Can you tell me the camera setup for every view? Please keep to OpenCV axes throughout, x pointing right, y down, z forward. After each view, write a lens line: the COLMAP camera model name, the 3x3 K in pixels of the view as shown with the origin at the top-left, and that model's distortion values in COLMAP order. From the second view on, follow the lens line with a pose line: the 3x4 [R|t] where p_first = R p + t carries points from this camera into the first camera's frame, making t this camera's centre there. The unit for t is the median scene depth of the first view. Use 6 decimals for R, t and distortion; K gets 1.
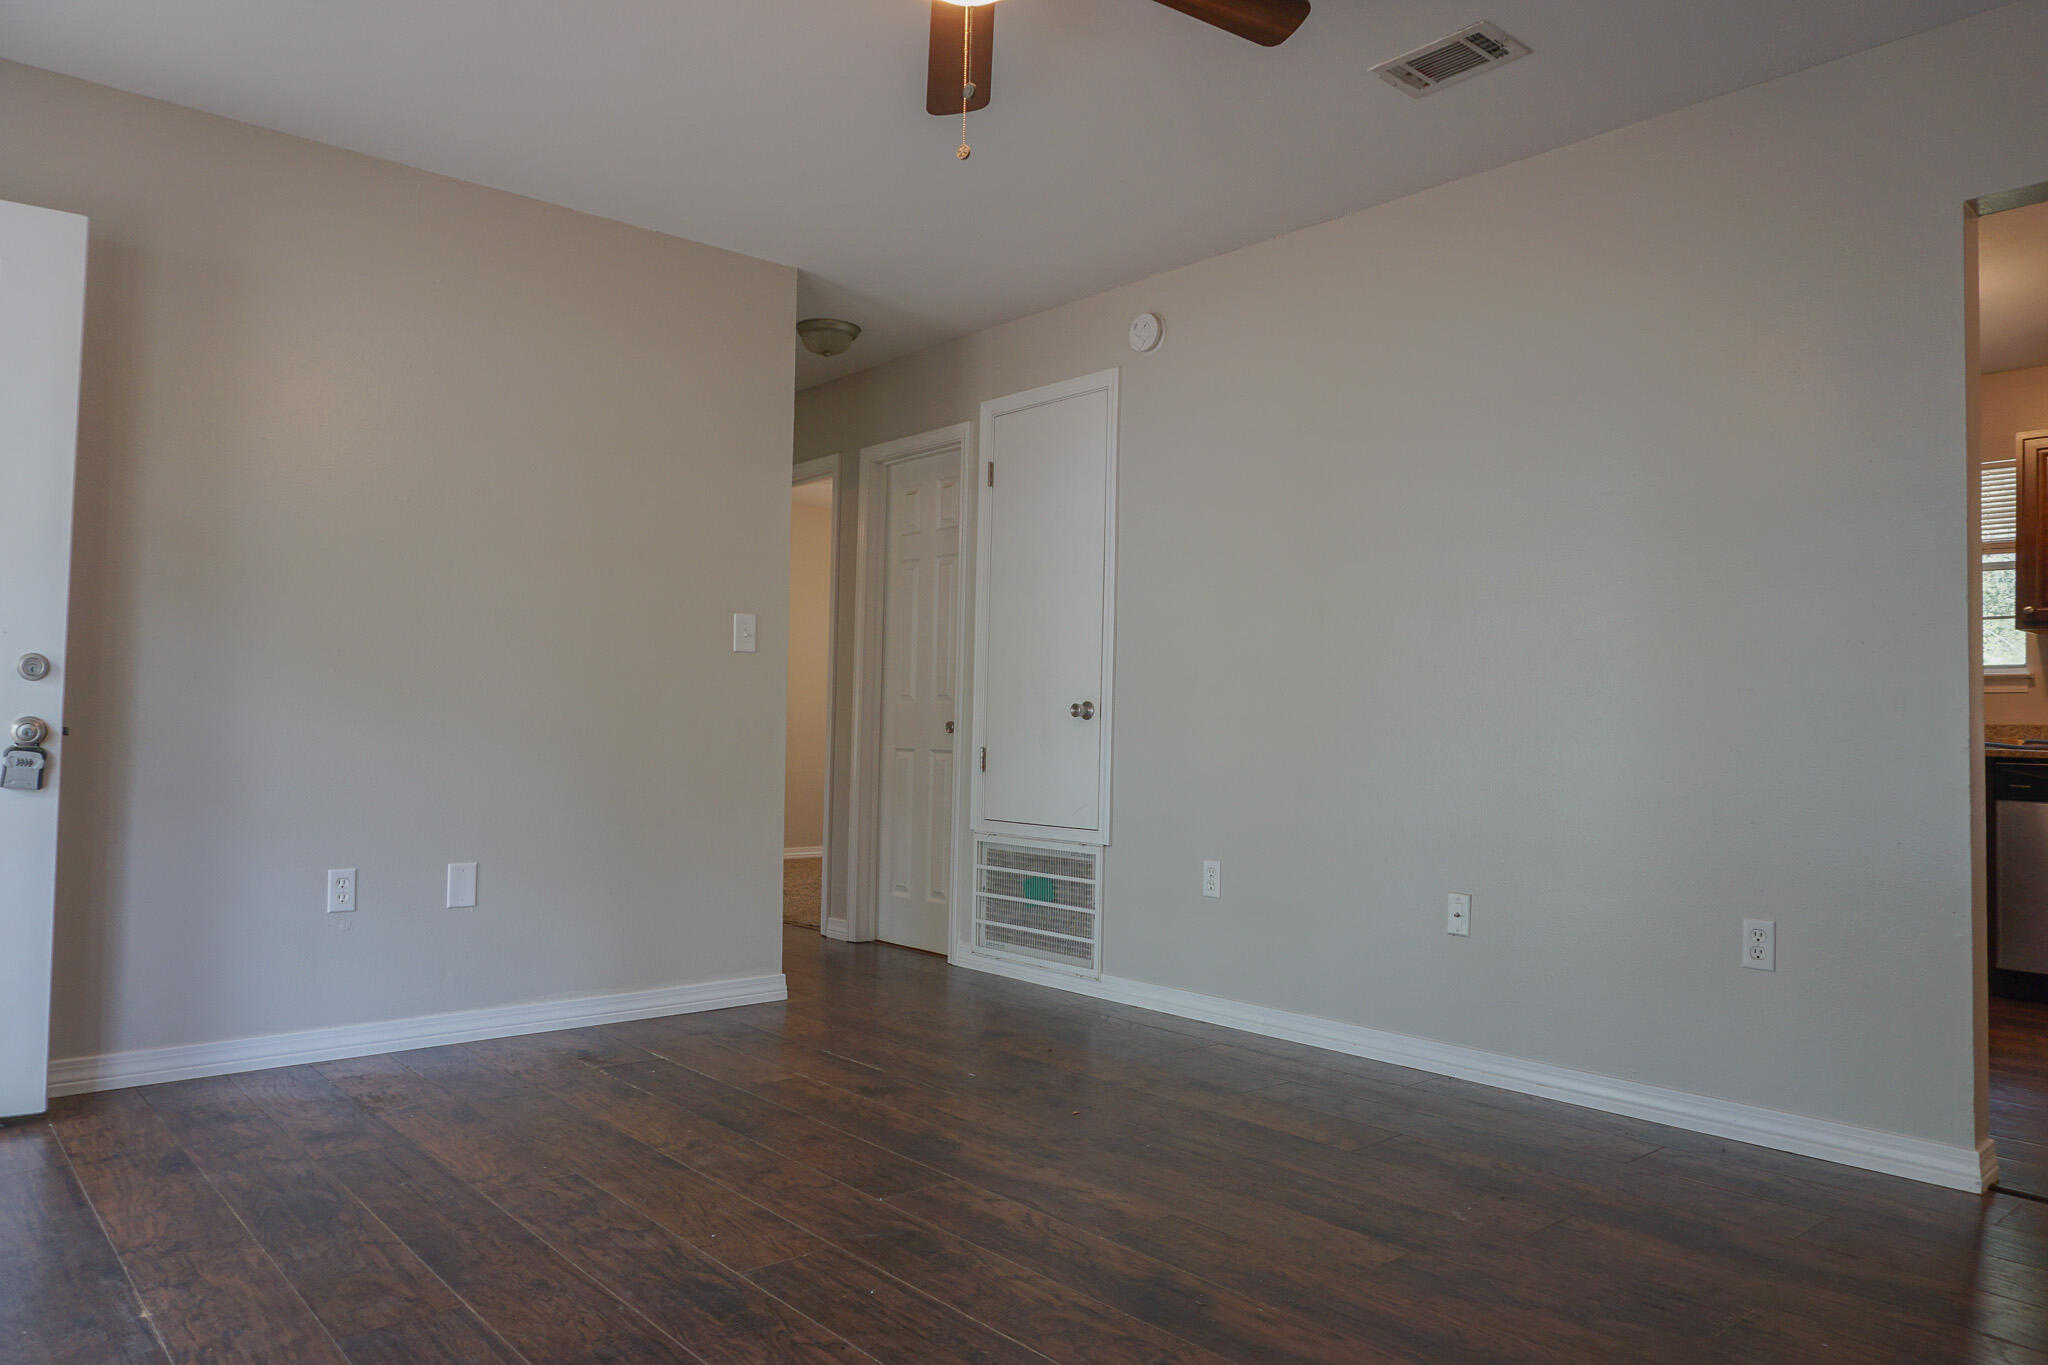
lens RADIAL K [[1374.3, 0, 1030.9], [0, 1374.3, 690.4], [0, 0, 1]] dist [-0.038597, 0.027083]
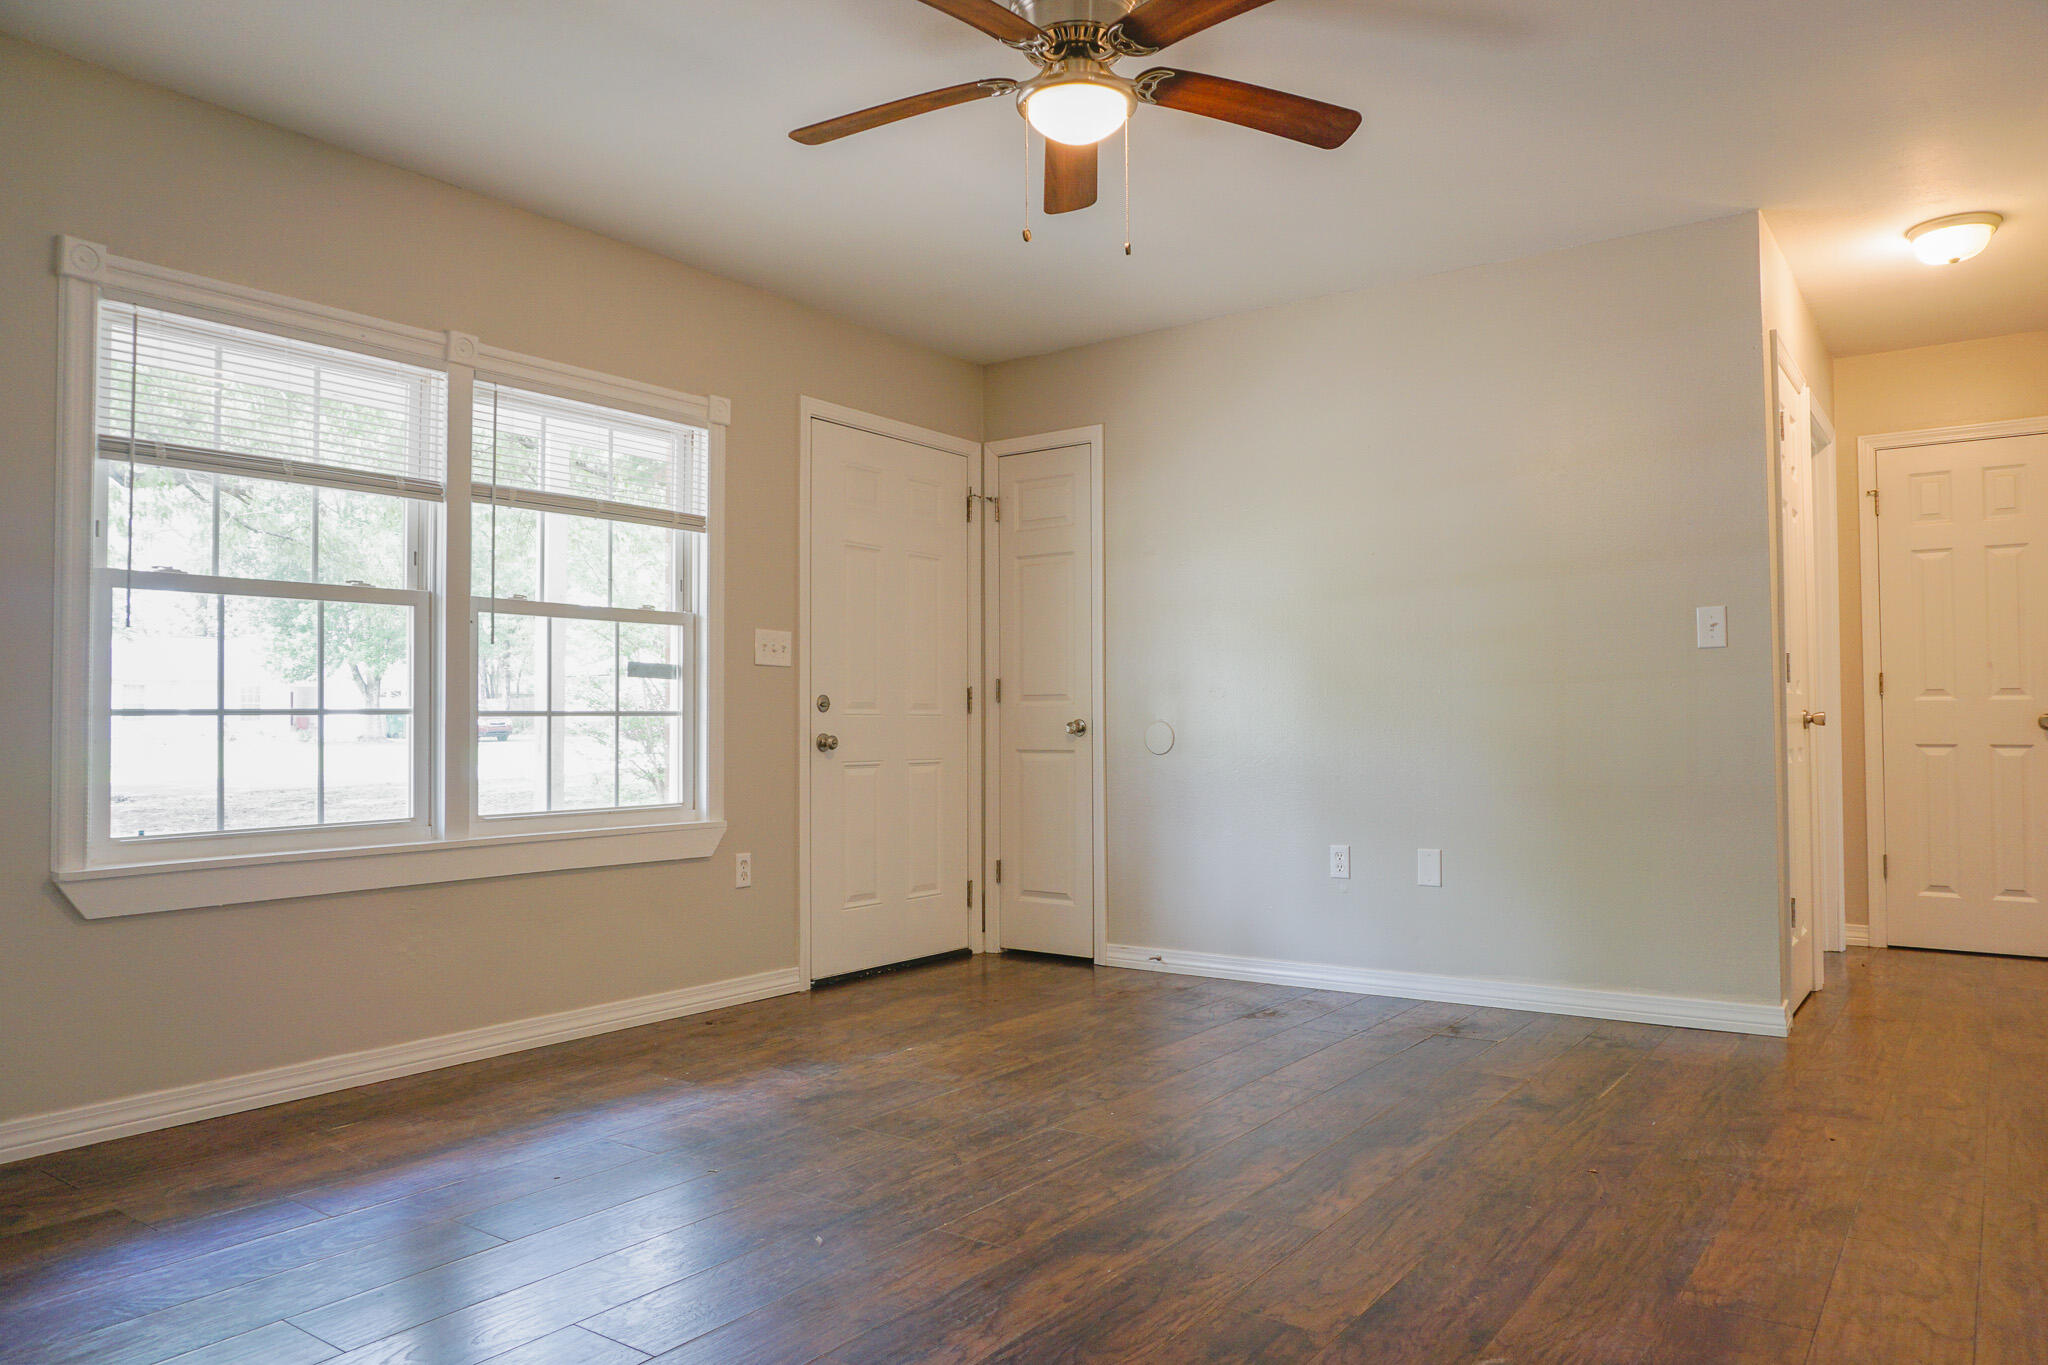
lens RADIAL K [[1374.3, 0, 1010.3], [0, 1374.3, 692.2], [0, 0, 1]] dist [-0.038597, 0.027083]
pose [[0.215645, -0.040593, -0.975628, 1.147080], [0.046483, 0.998430, -0.031267, 0.016583], [0.975365, -0.038608, 0.217193, 0.644299]]
